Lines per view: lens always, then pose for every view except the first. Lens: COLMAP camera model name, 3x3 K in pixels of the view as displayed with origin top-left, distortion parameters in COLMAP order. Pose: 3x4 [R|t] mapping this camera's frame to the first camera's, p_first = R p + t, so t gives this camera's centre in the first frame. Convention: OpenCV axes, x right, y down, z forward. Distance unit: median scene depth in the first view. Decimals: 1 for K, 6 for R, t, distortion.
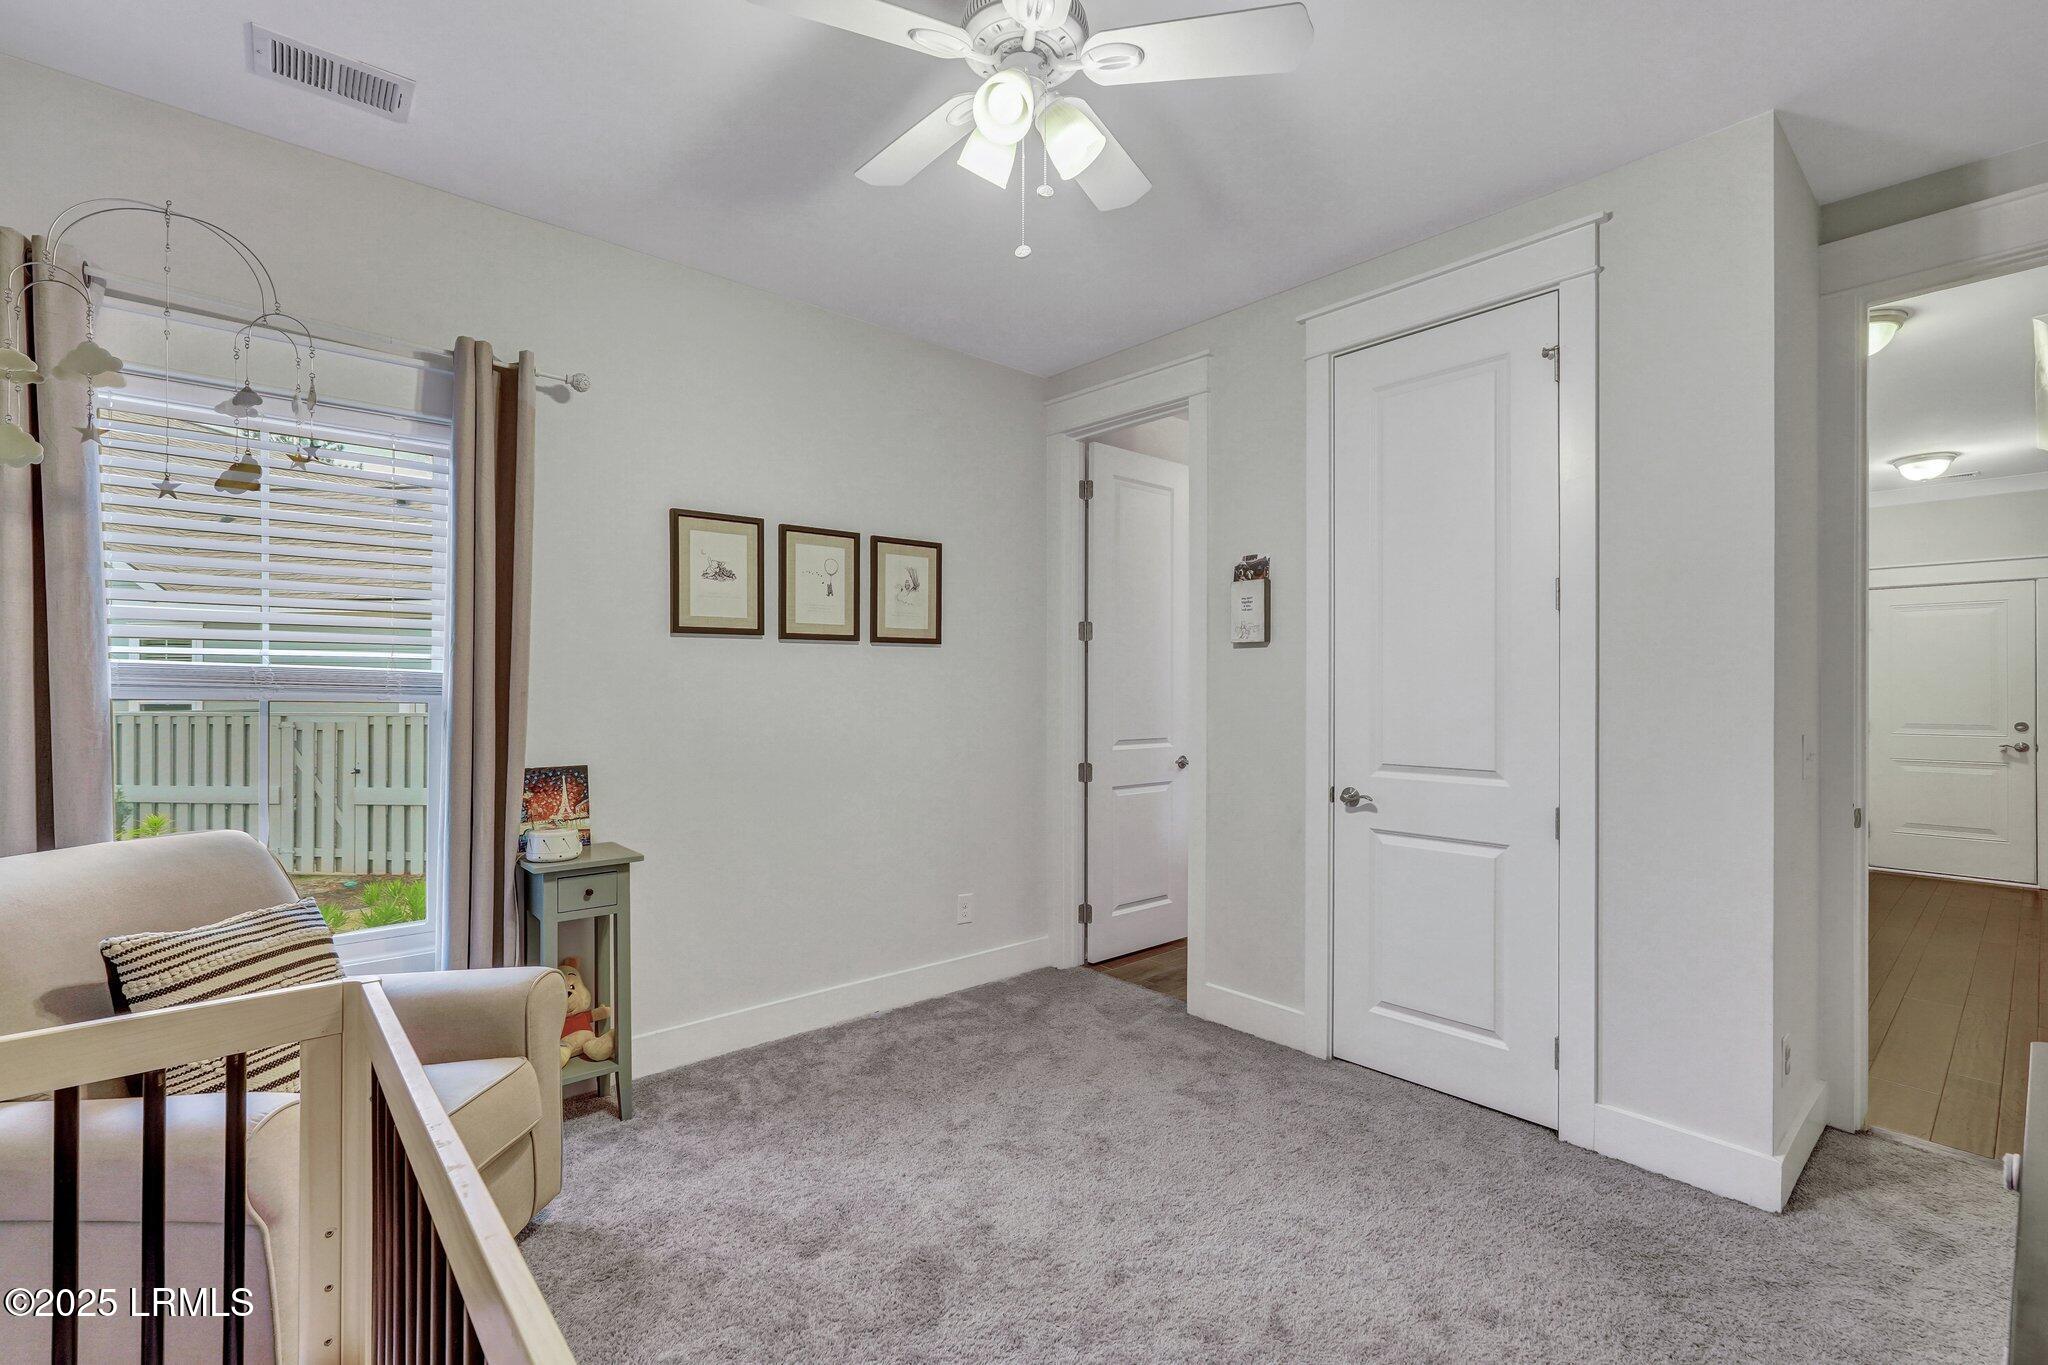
lens RADIAL K [[916.6, 0, 1018.3], [0, 916.6, 689.2], [0, 0, 1]] dist [-0.000655, 0.000367]
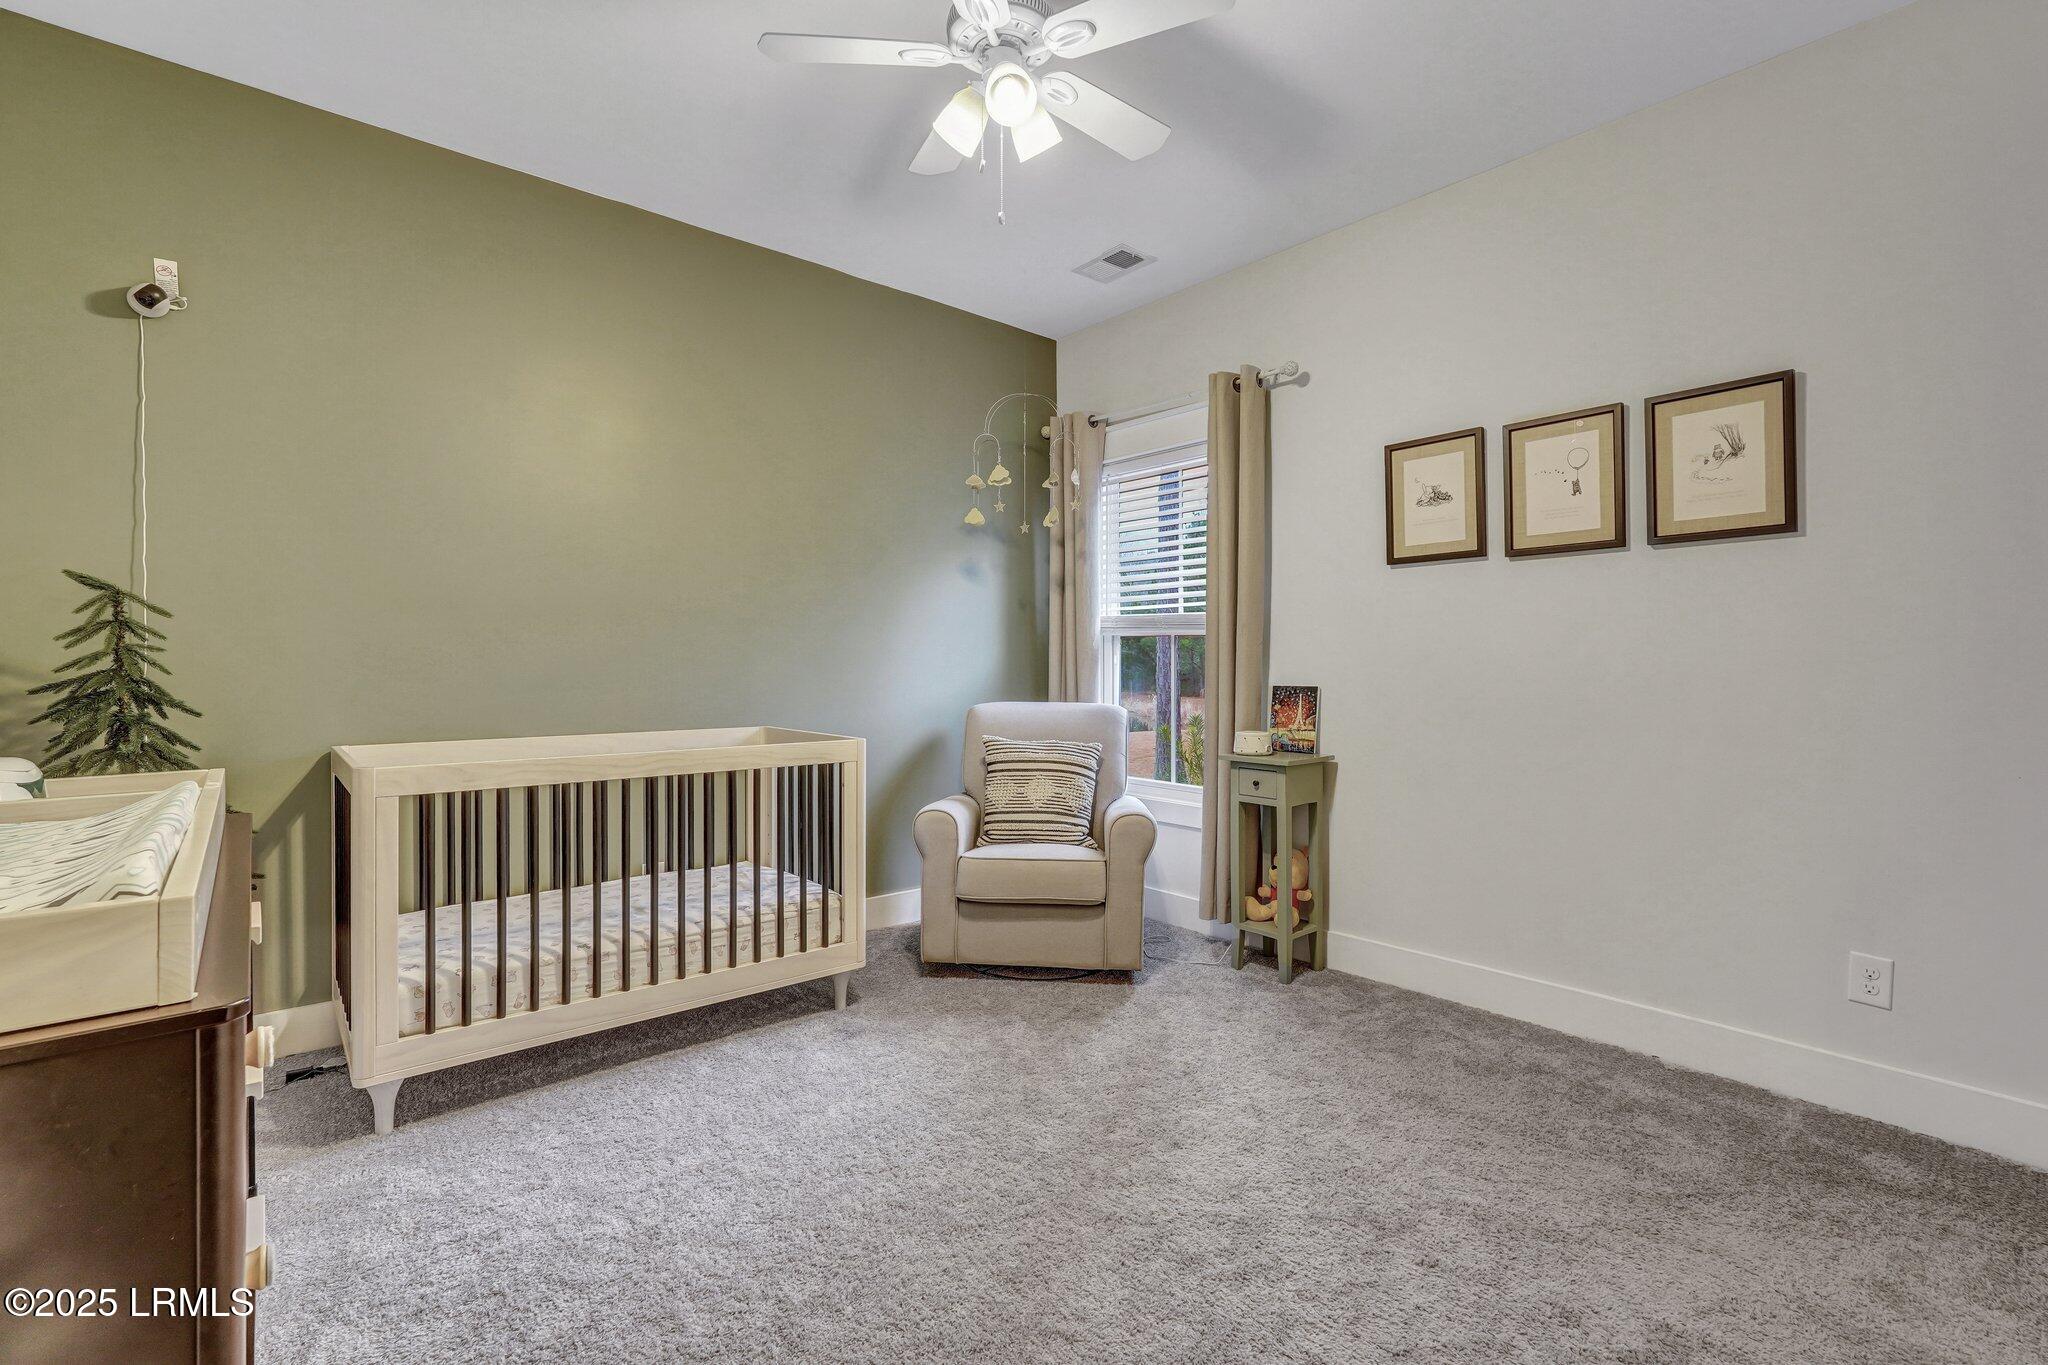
lens RADIAL K [[916.6, 0, 1018.6], [0, 916.6, 661.0], [0, 0, 1]] dist [-0.000655, 0.000367]
pose [[-0.011816, -0.002600, -0.999927, 0.650817], [-0.002674, 0.999993, -0.002569, 0.049733], [0.999927, 0.002643, -0.011823, 0.576319]]
